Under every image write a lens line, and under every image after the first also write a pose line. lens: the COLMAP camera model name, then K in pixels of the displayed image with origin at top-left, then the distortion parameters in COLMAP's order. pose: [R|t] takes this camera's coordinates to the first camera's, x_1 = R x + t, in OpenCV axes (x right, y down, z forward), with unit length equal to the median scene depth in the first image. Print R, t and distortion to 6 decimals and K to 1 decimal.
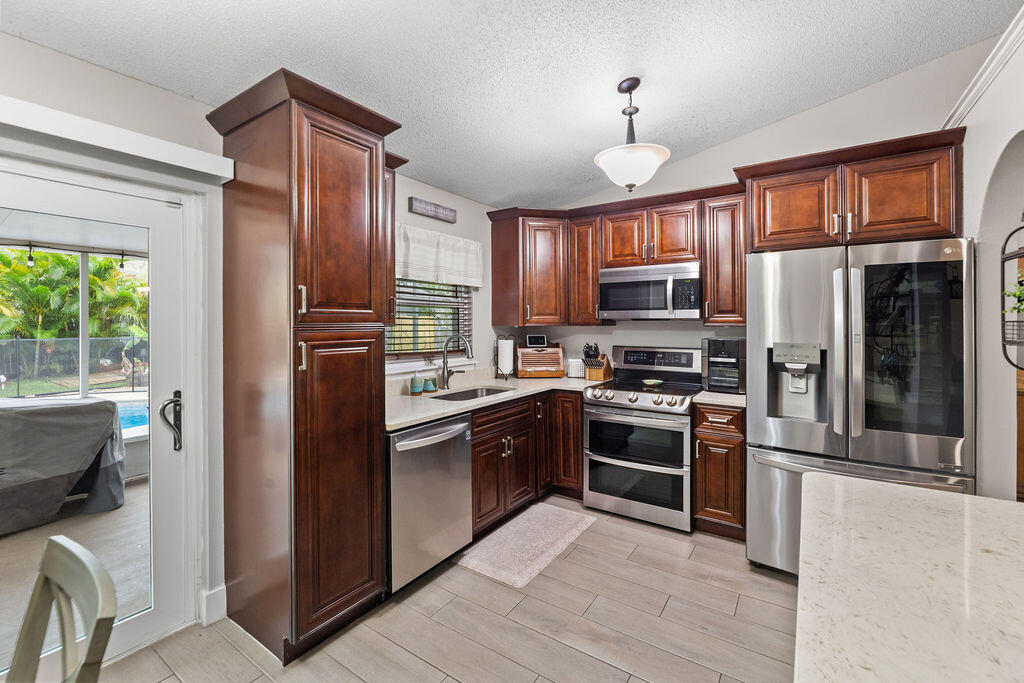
lens RADIAL K [[435.7, 0, 509.6], [0, 435.7, 323.8], [0, 0, 1]] dist [-0.005669, 0.000512]
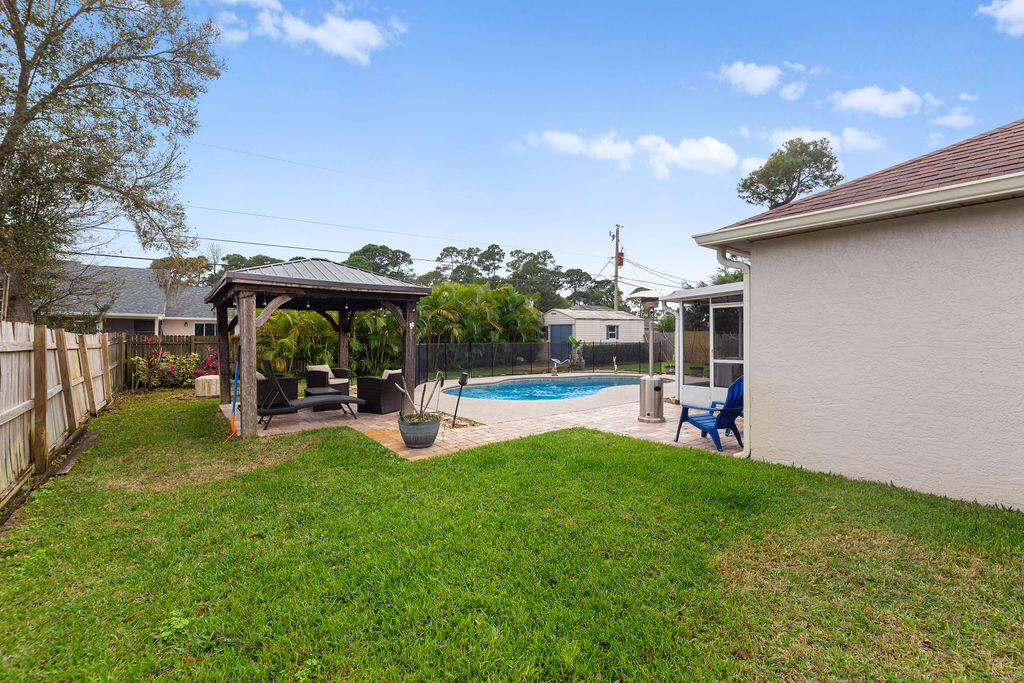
lens RADIAL K [[435.7, 0, 517.4], [0, 435.7, 335.8], [0, 0, 1]] dist [-0.005669, 0.000512]
pose [[0.953195, 0.000564, -0.302356, -1.825760], [-0.003345, 0.999957, -0.008678, 0.059191], [0.302338, 0.009283, 0.953156, -2.507772]]
